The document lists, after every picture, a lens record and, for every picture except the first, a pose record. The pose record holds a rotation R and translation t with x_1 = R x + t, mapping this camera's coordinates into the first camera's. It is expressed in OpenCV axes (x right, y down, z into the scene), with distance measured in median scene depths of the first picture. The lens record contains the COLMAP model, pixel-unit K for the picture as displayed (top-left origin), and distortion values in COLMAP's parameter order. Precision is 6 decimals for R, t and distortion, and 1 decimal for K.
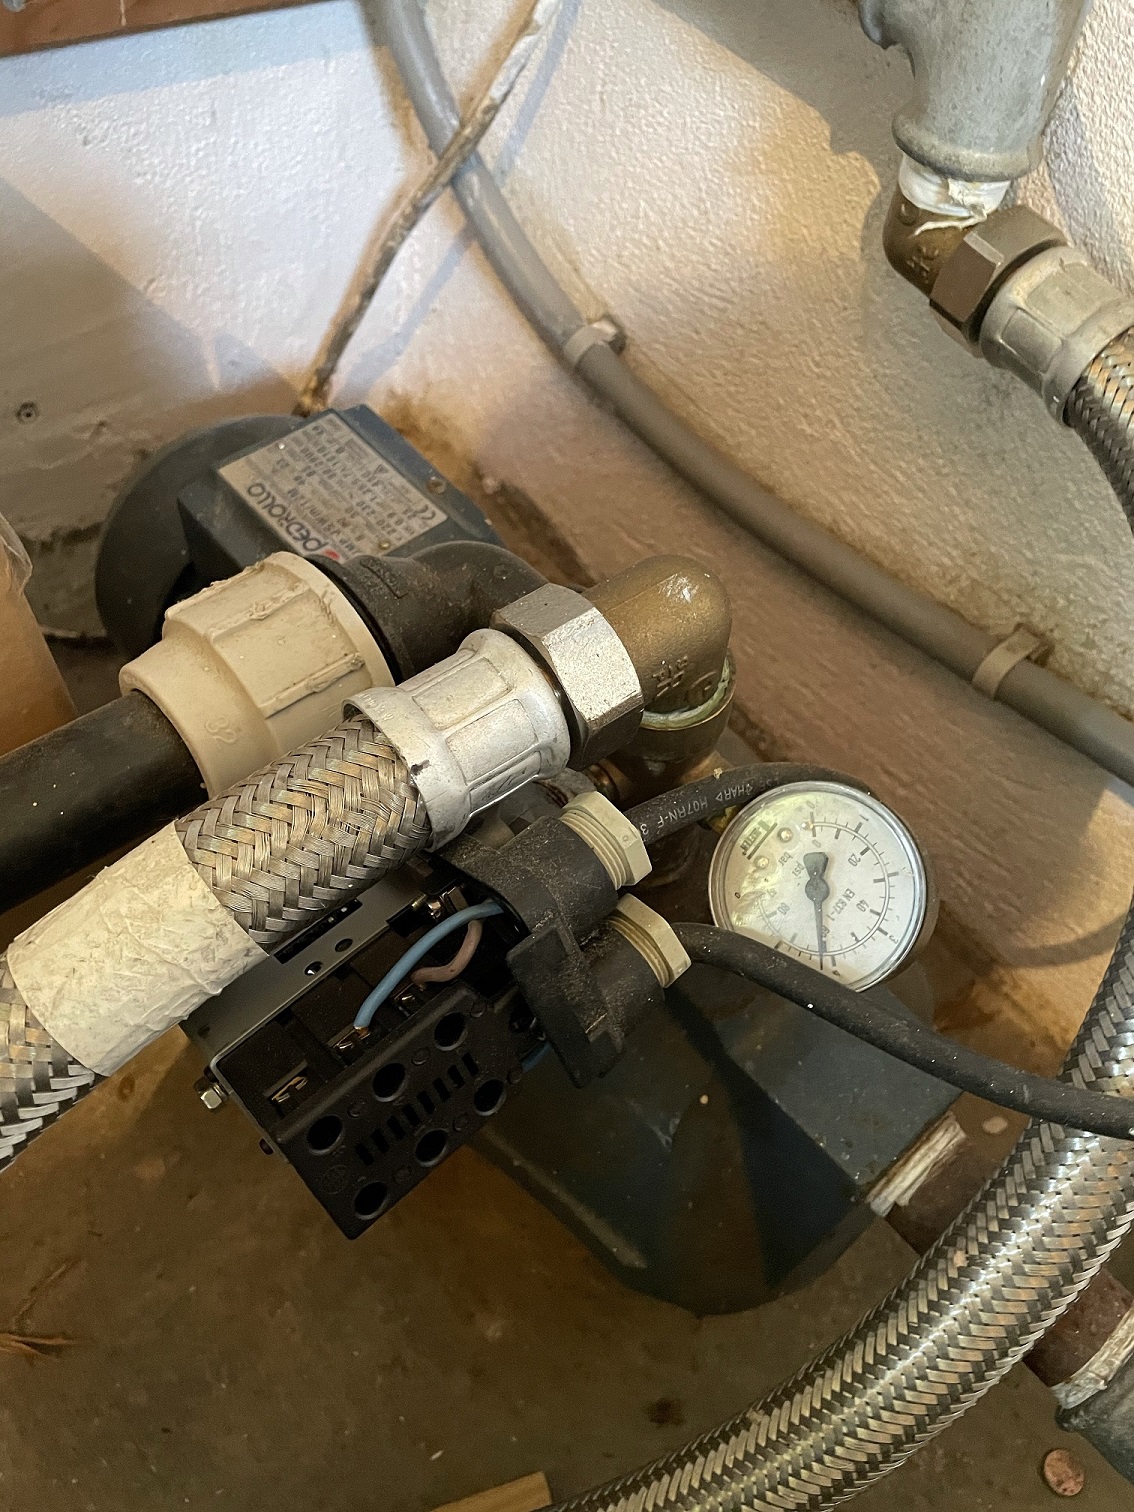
lens RADIAL K [[1162.4, 0, 567.0], [0, 1162.4, 756.0], [0, 0, 1]] dist [0.075495, -0.107857]
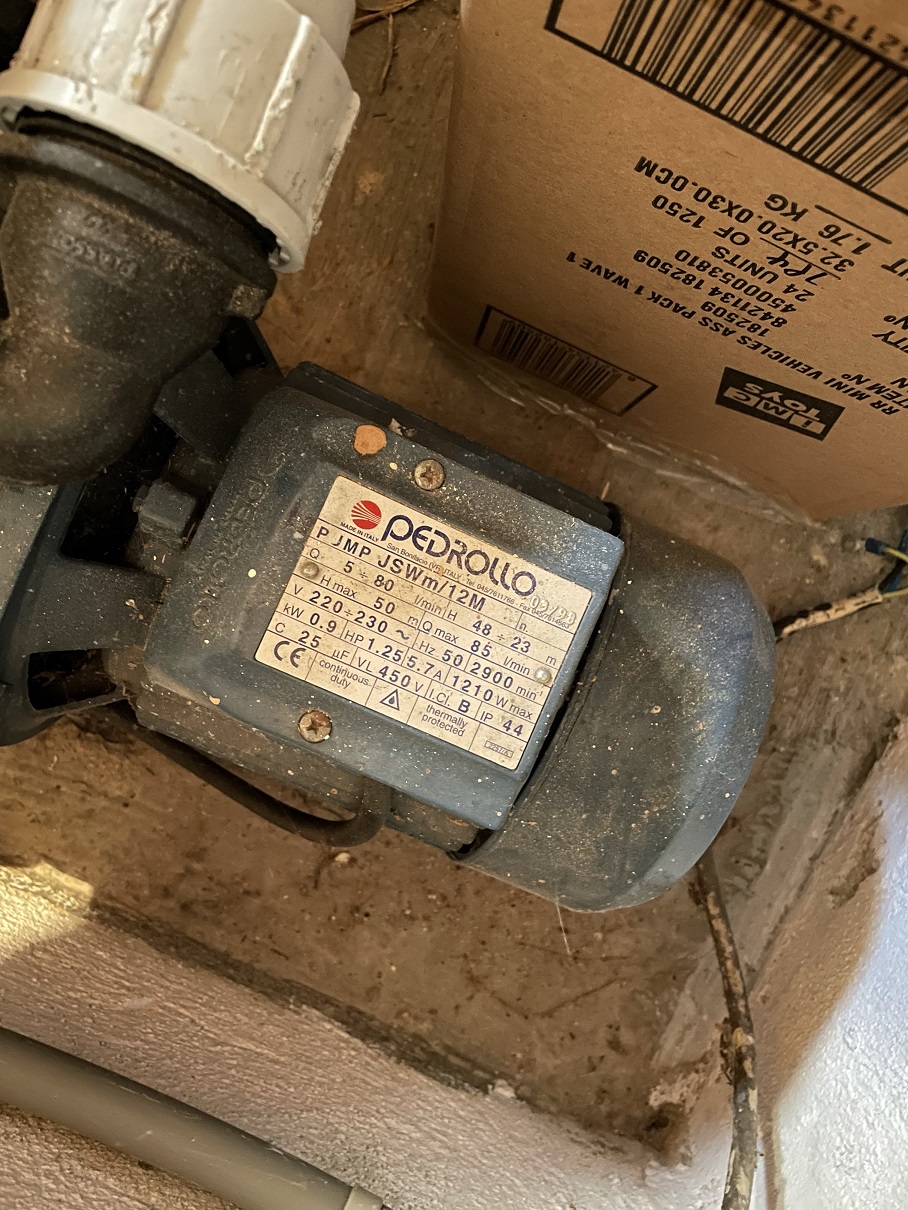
lens RADIAL K [[930.3, 0, 454.0], [0, 930.3, 605.0], [0, 0, 1]] dist [0.075495, -0.107857]
pose [[-0.899836, 0.416144, -0.130837, -0.148343], [-0.418722, -0.739852, 0.526584, -0.521218], [0.122335, 0.528624, 0.839995, 0.528819]]
